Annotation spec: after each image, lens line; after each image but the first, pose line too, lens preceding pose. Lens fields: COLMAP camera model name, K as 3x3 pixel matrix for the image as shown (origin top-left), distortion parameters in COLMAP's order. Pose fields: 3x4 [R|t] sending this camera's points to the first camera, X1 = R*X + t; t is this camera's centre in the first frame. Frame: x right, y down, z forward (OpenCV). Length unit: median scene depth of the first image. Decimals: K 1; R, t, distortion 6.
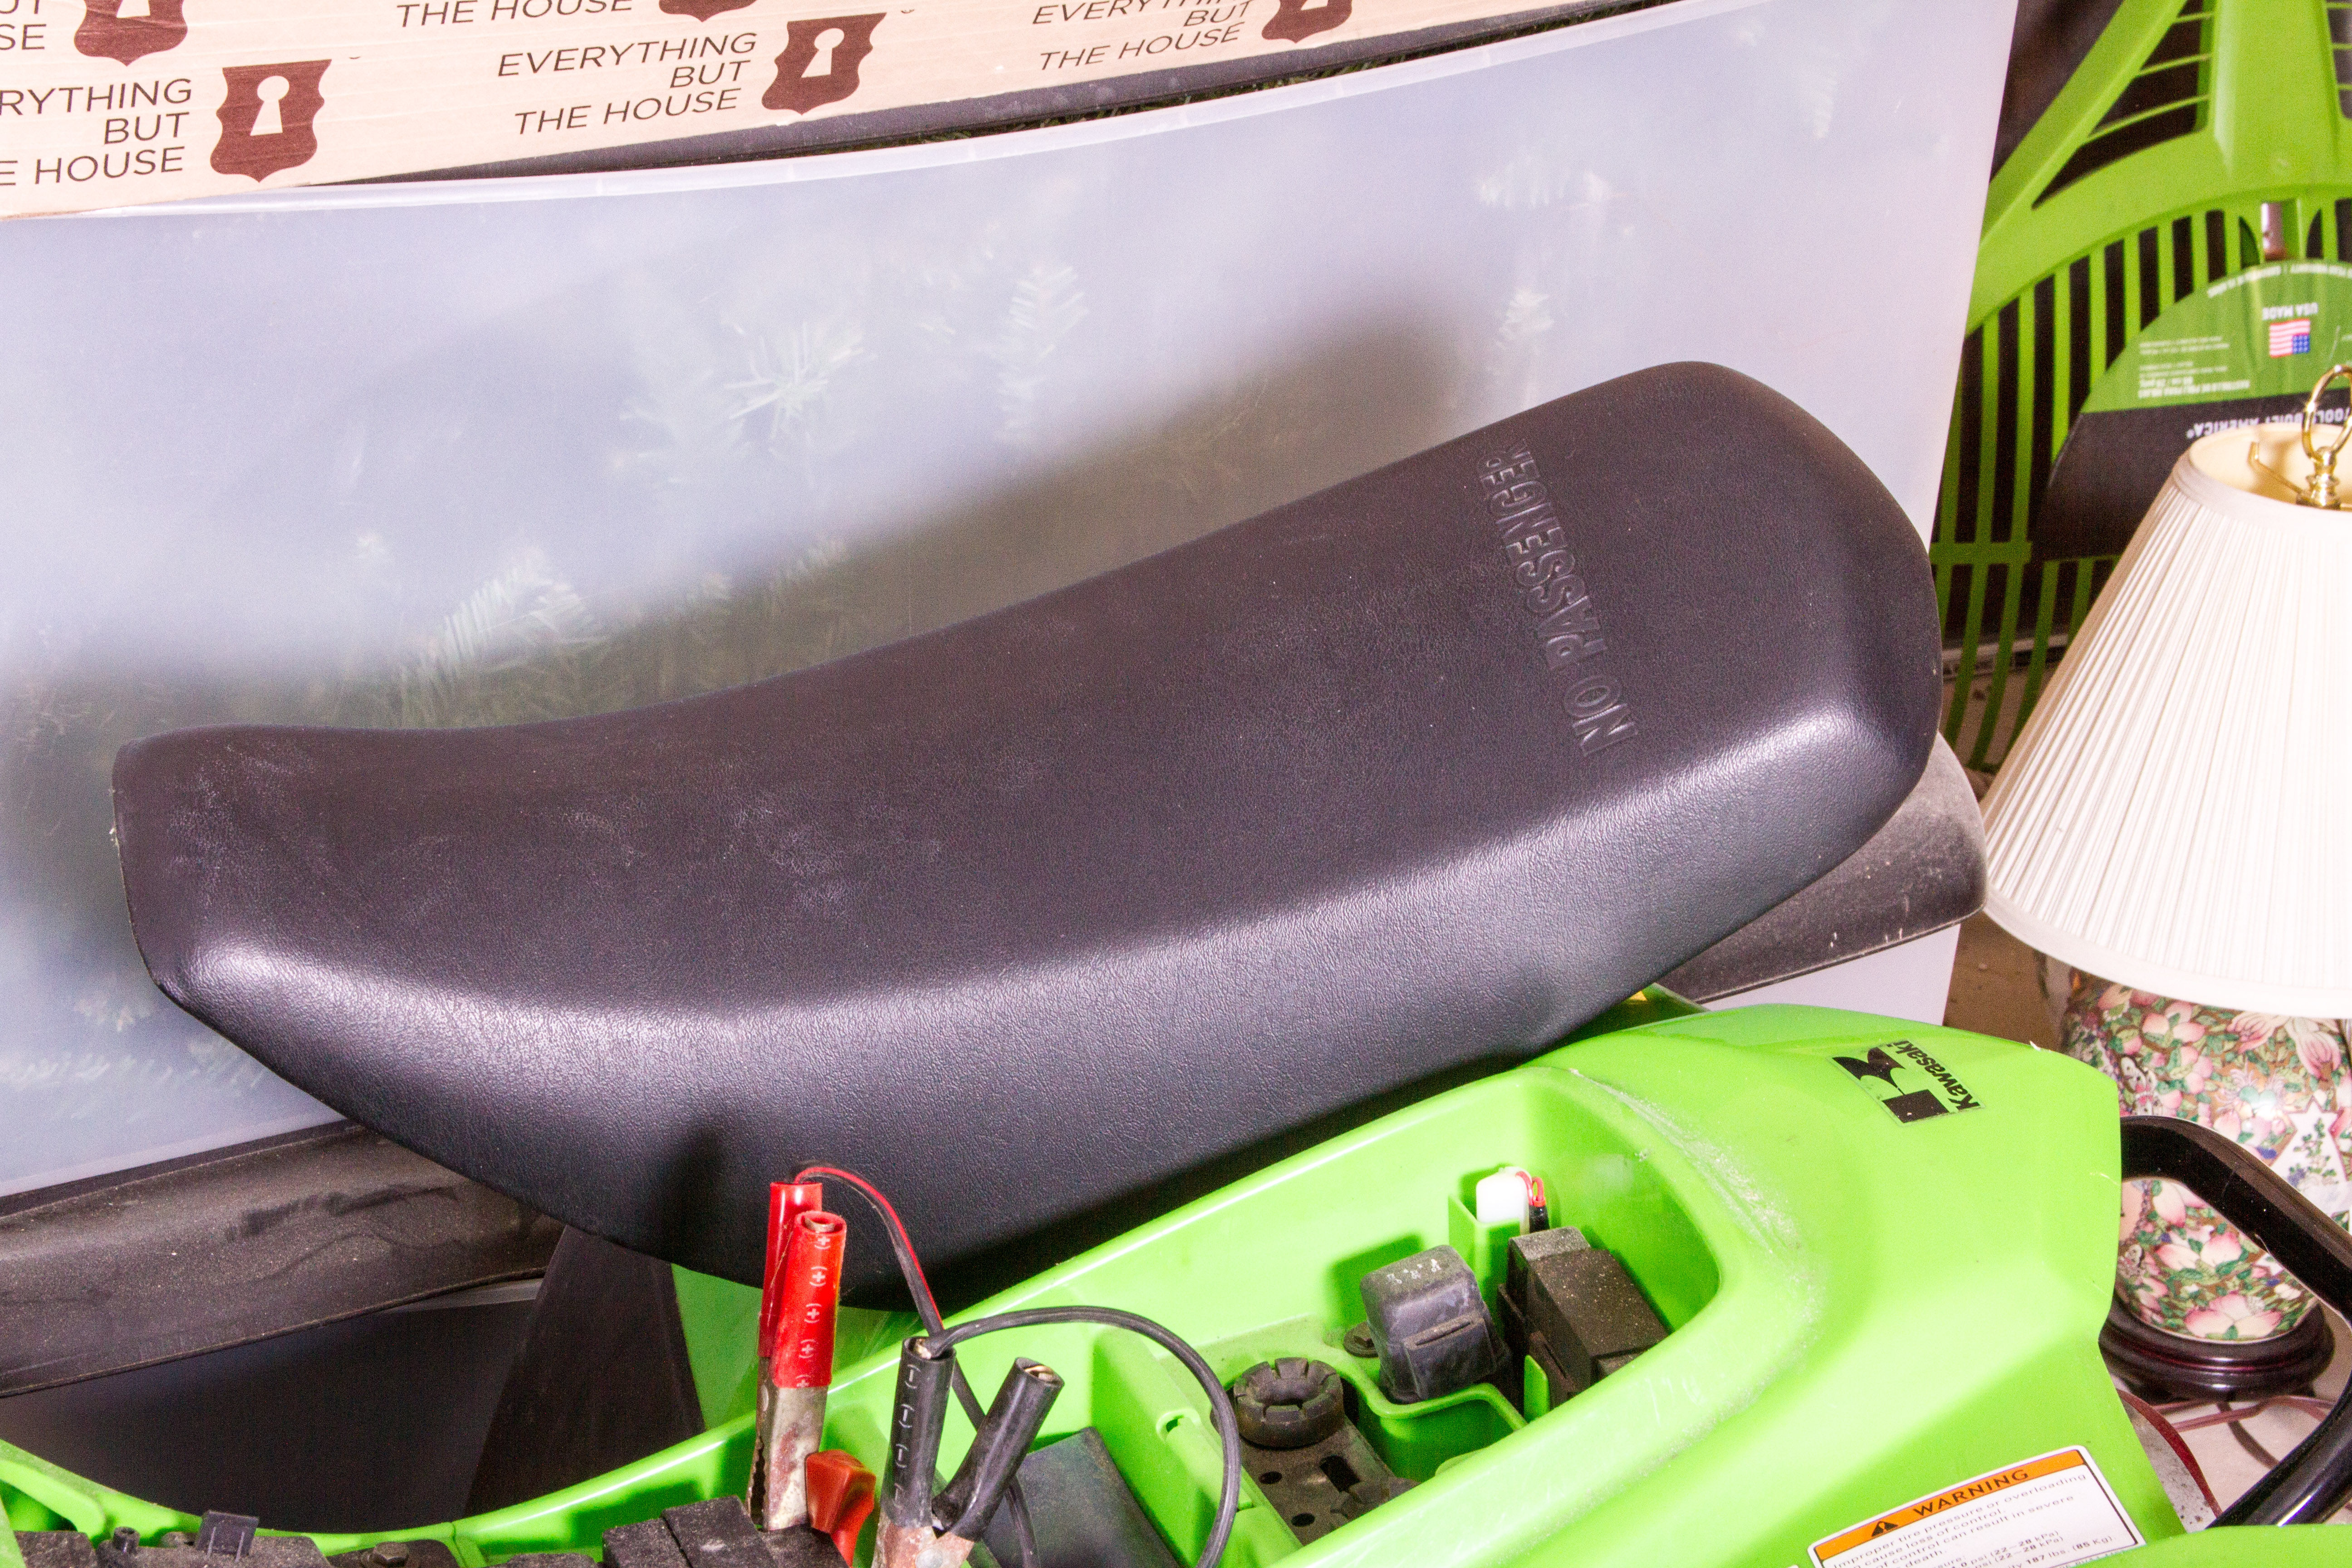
lens RADIAL K [[6071.5, 0, 1176.0], [0, 6071.5, 784.0], [0, 0, 1]] dist [0.129186, 0.178763]
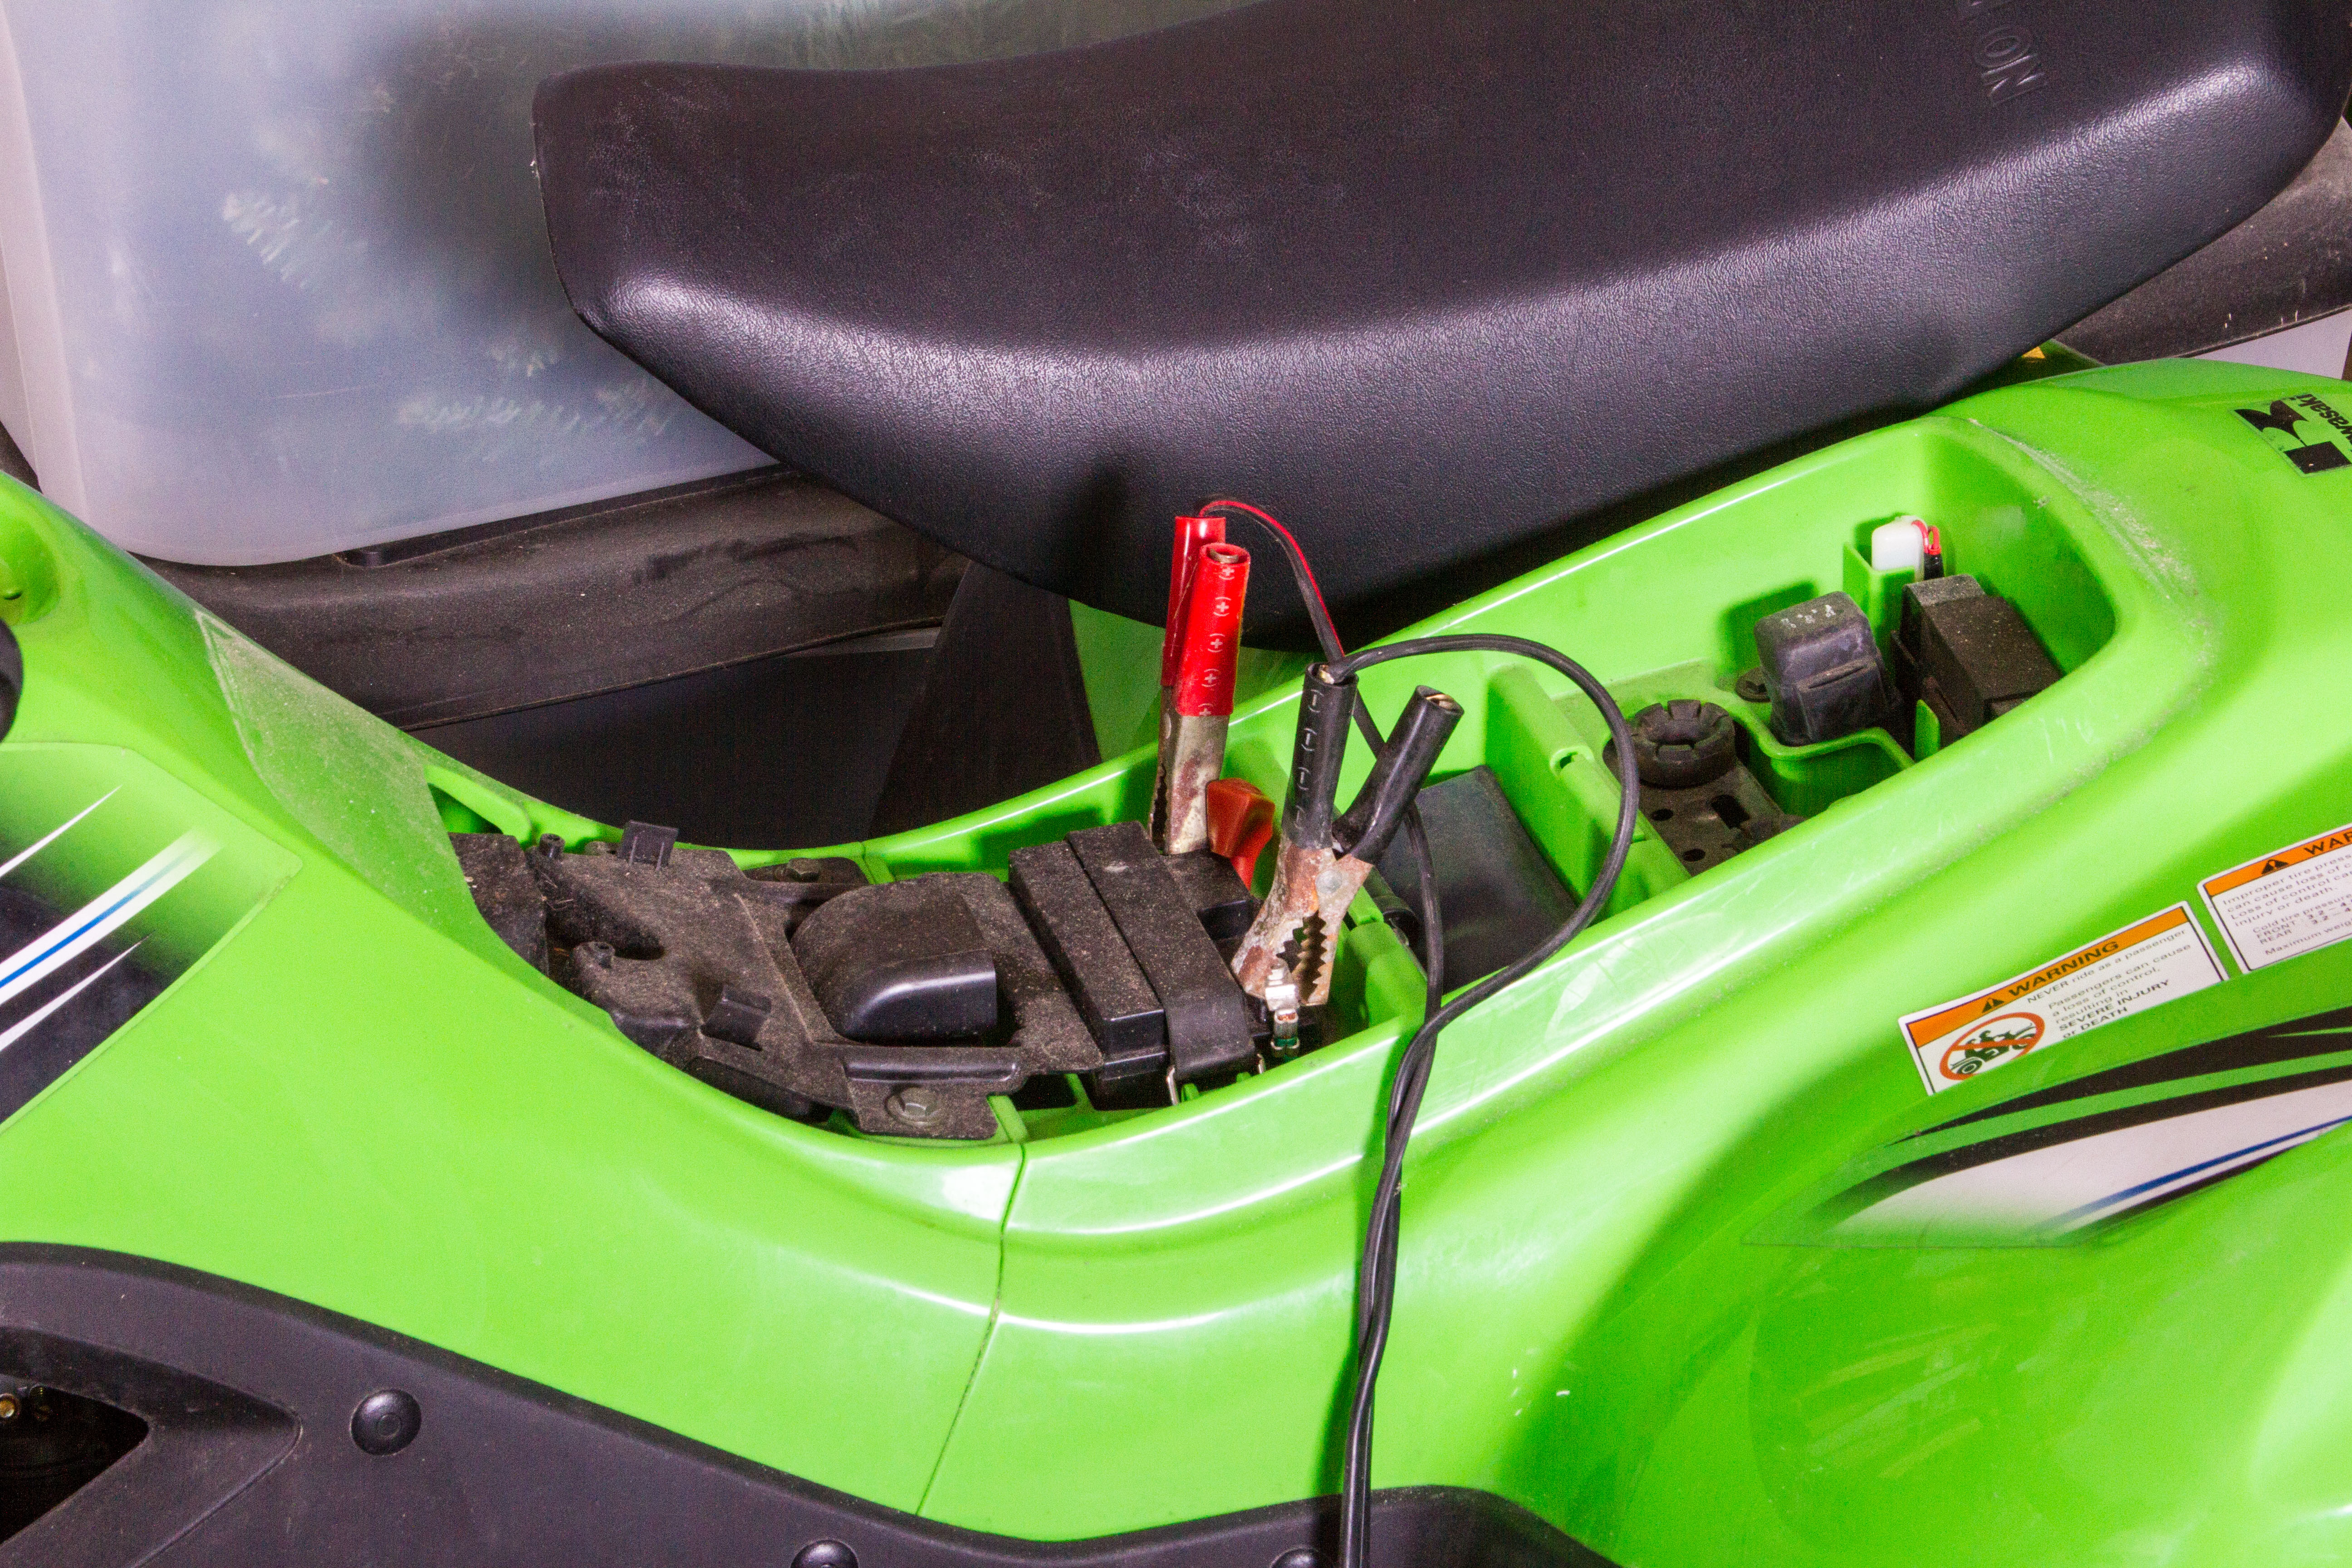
lens RADIAL K [[6071.5, 0, 1176.0], [0, 6071.5, 784.0], [0, 0, 1]] dist [0.129186, 0.178763]
pose [[0.998194, 0.019220, -0.056922, -0.007573], [-0.013860, 0.995559, 0.093117, 0.014960], [0.058459, -0.092159, 0.994027, -0.014073]]
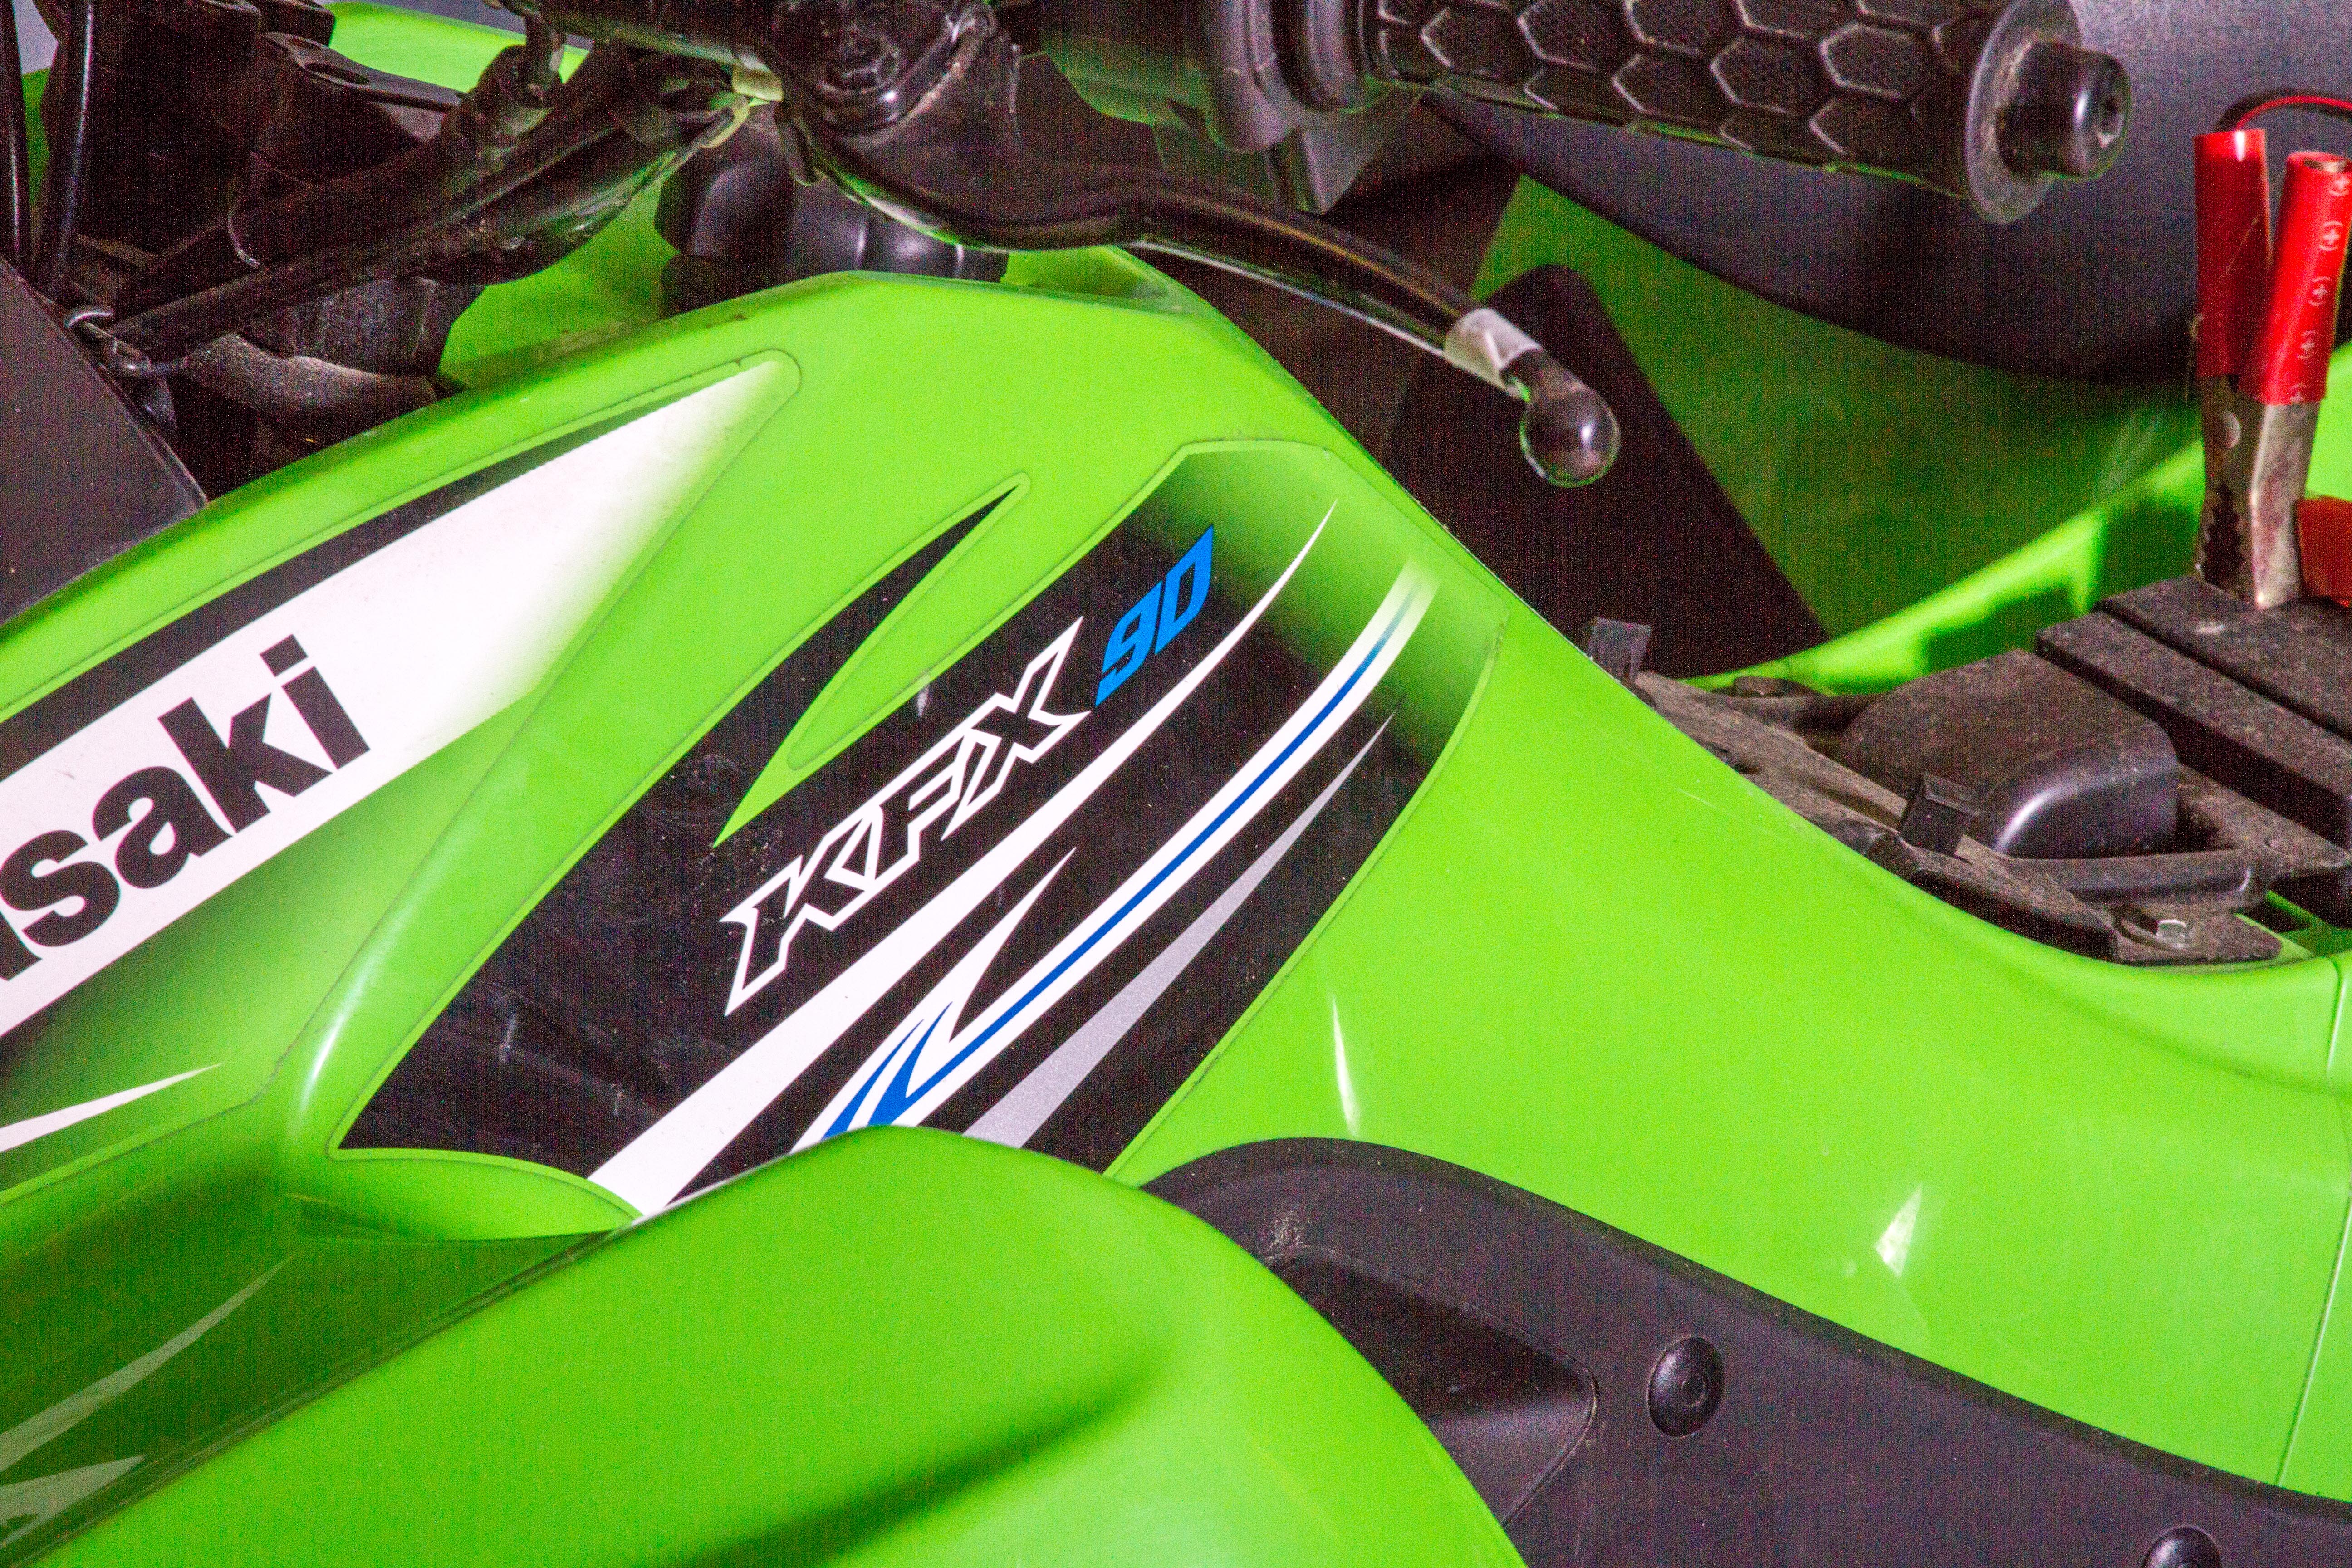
lens RADIAL K [[12191.7, 0, 1231.0], [0, 12191.7, 826.8], [0, 0, 1]] dist [0.759980, 0.450136]
pose [[0.966529, -0.094259, 0.238617, -0.507284], [0.093387, 0.995517, 0.014984, 0.109825], [-0.238959, 0.007801, 0.970998, -0.358979]]
